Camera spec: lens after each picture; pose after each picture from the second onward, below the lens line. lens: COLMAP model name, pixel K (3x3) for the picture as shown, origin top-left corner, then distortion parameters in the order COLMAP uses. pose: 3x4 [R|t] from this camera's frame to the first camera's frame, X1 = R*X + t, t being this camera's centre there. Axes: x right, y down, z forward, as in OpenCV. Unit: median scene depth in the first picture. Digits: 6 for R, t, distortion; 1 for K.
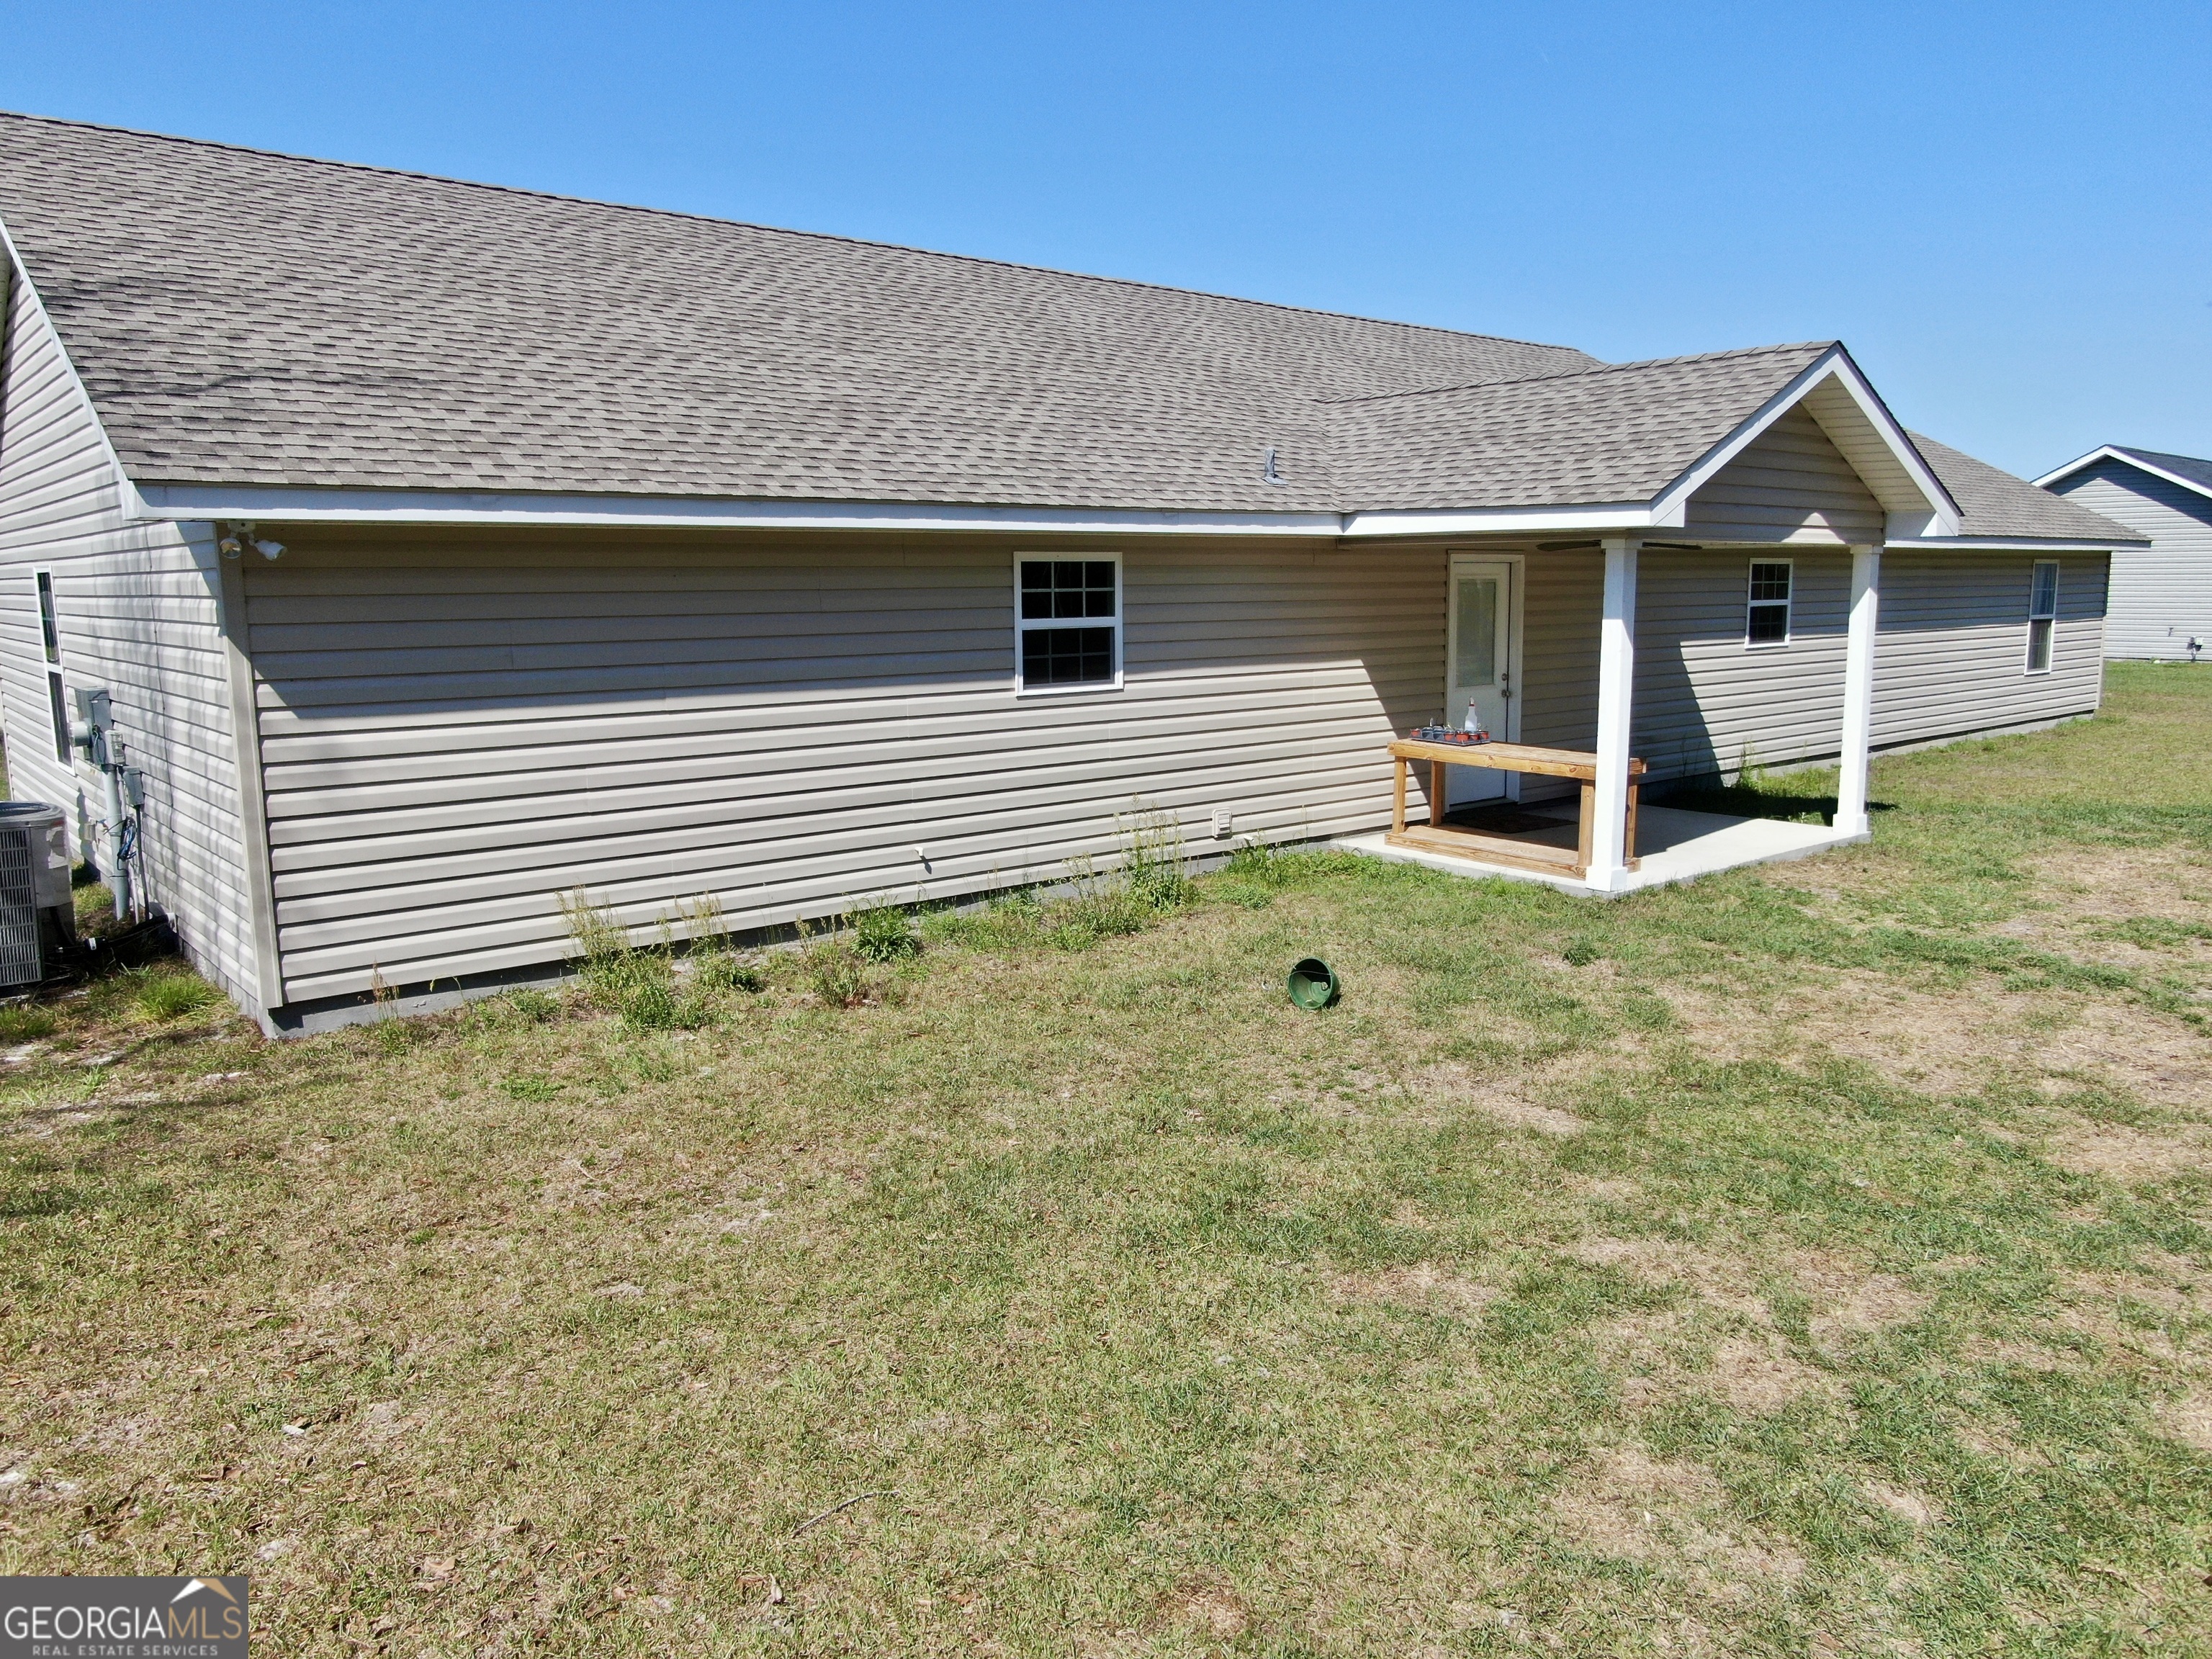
lens RADIAL K [[1583.1, 0, 1107.2], [0, 1583.1, 827.3], [0, 0, 1]] dist [-0.009175, 0.001686]
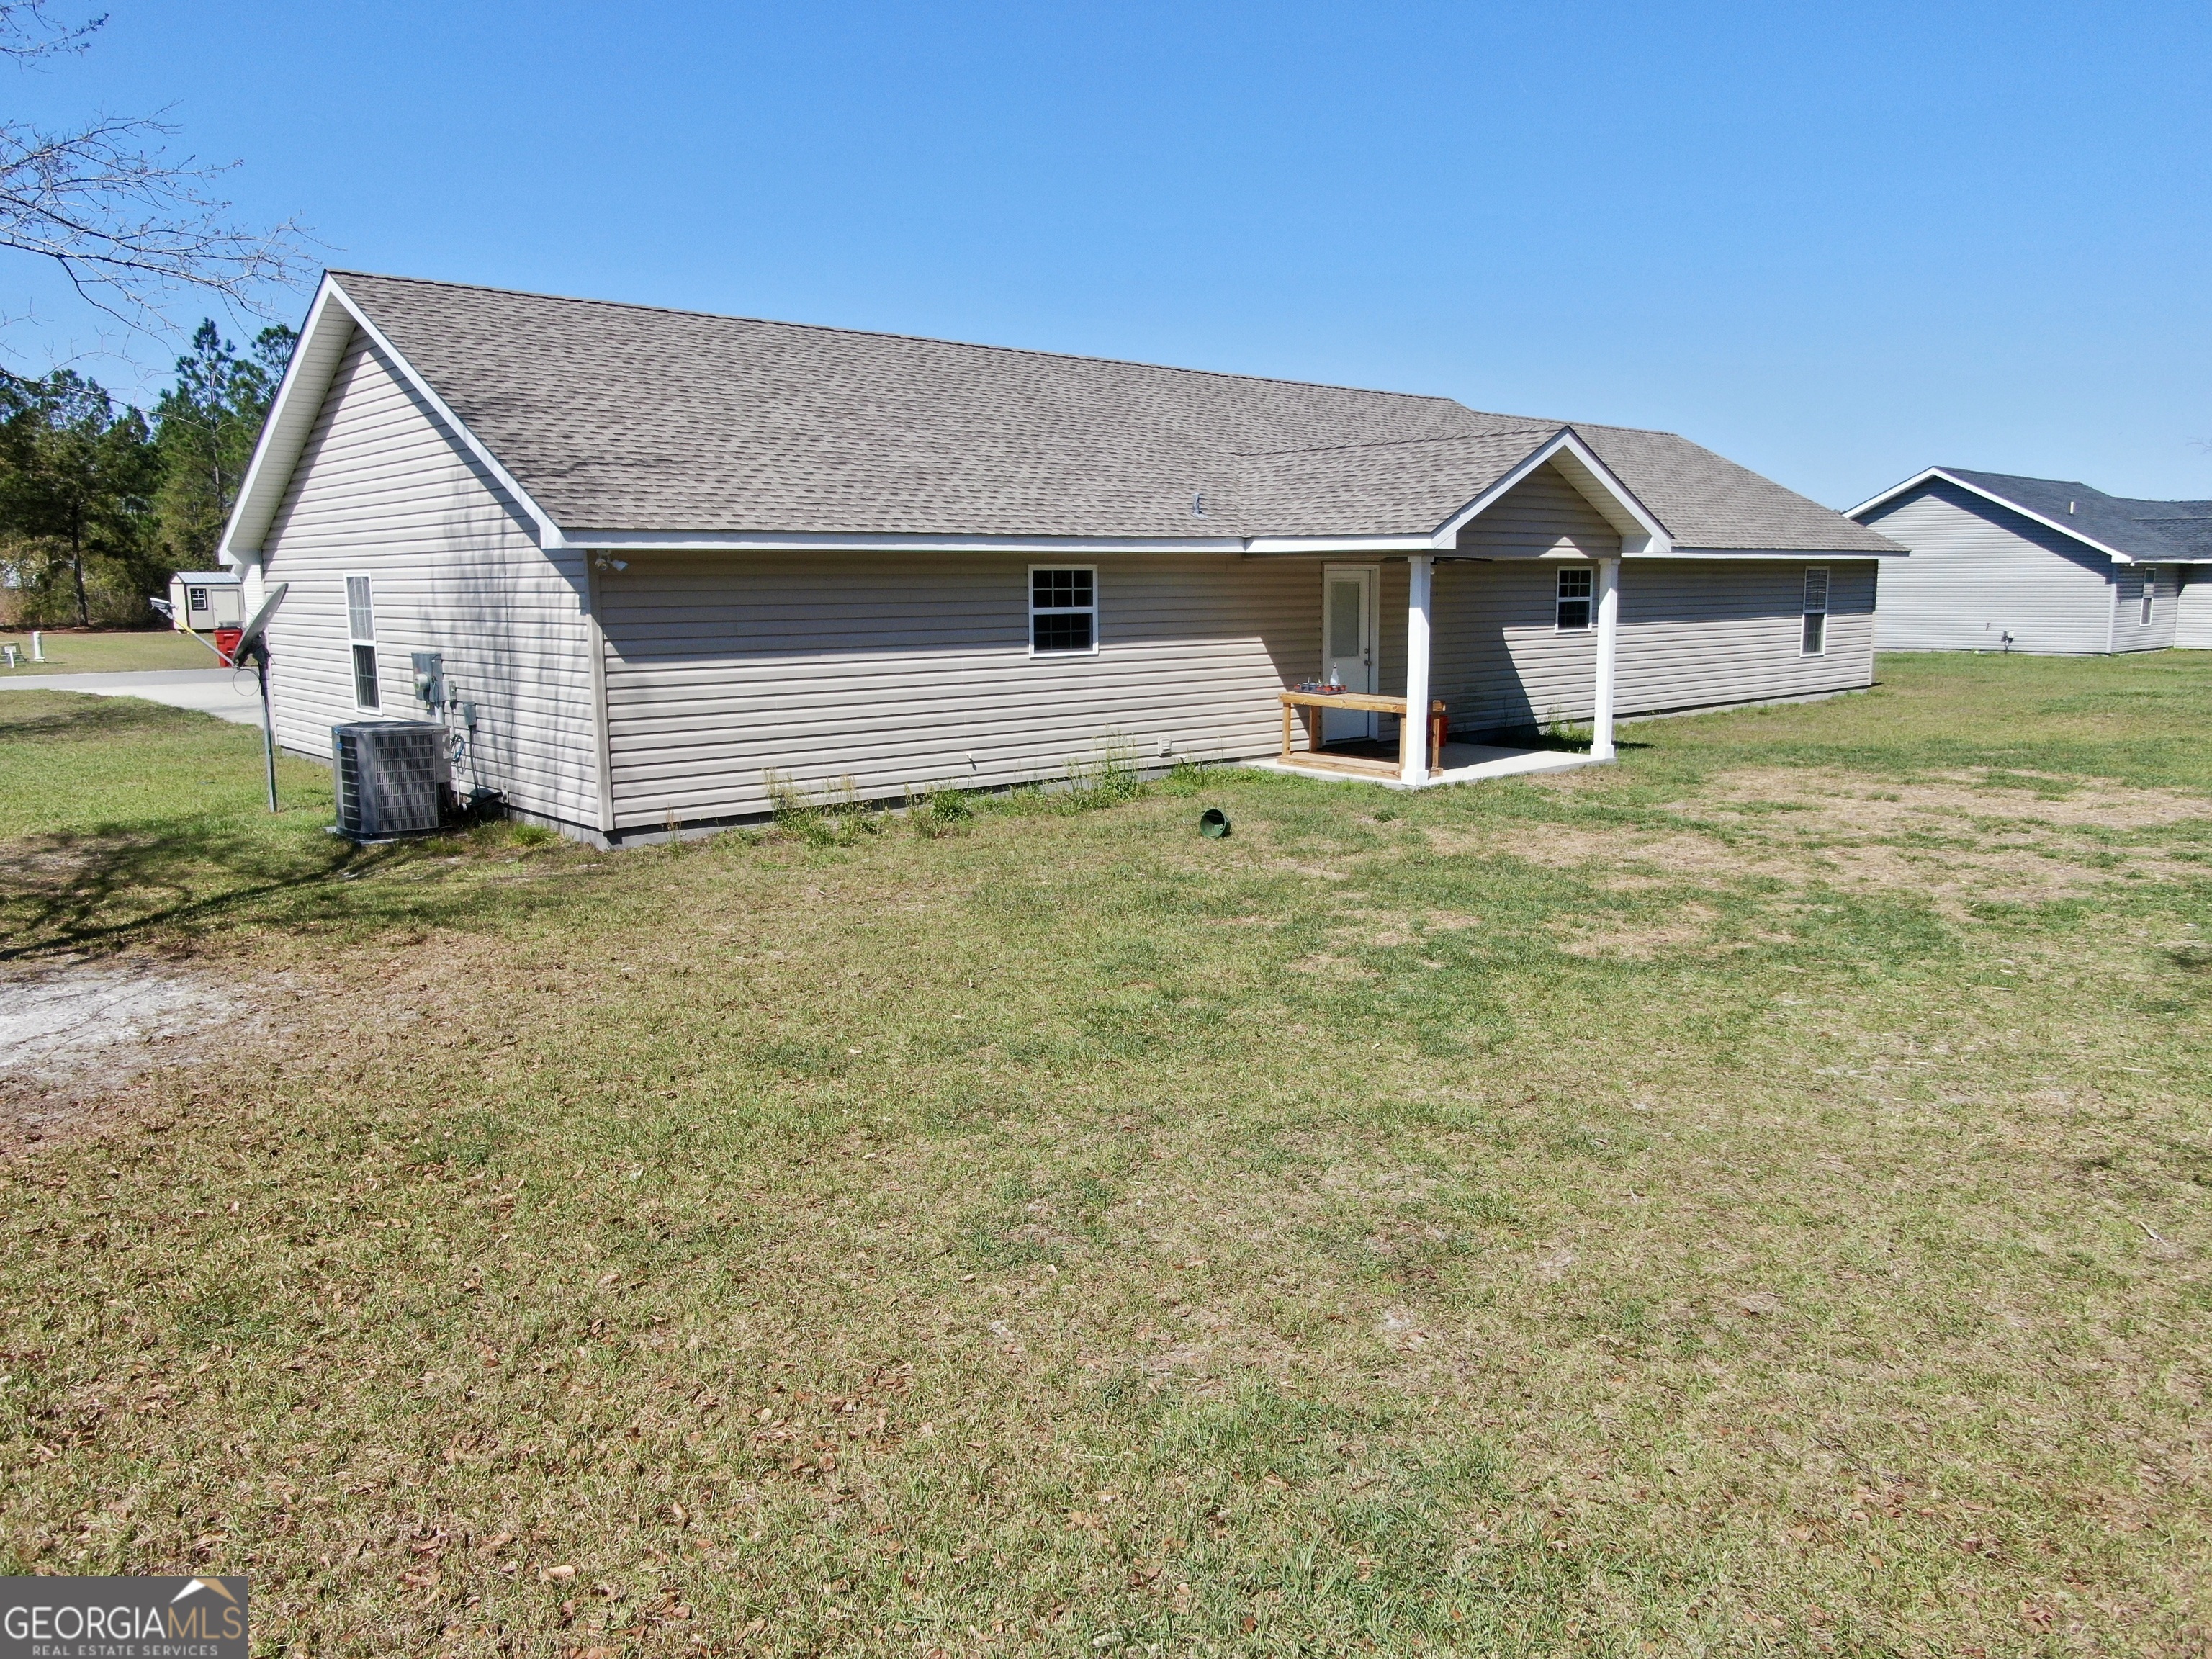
lens RADIAL K [[1583.1, 0, 1099.5], [0, 1583.1, 831.0], [0, 0, 1]] dist [-0.009175, 0.001686]
pose [[0.999819, -0.002676, 0.018820, -0.017876], [0.002655, 0.999996, 0.001147, 0.080559], [-0.018823, -0.001097, 0.999822, -0.519592]]
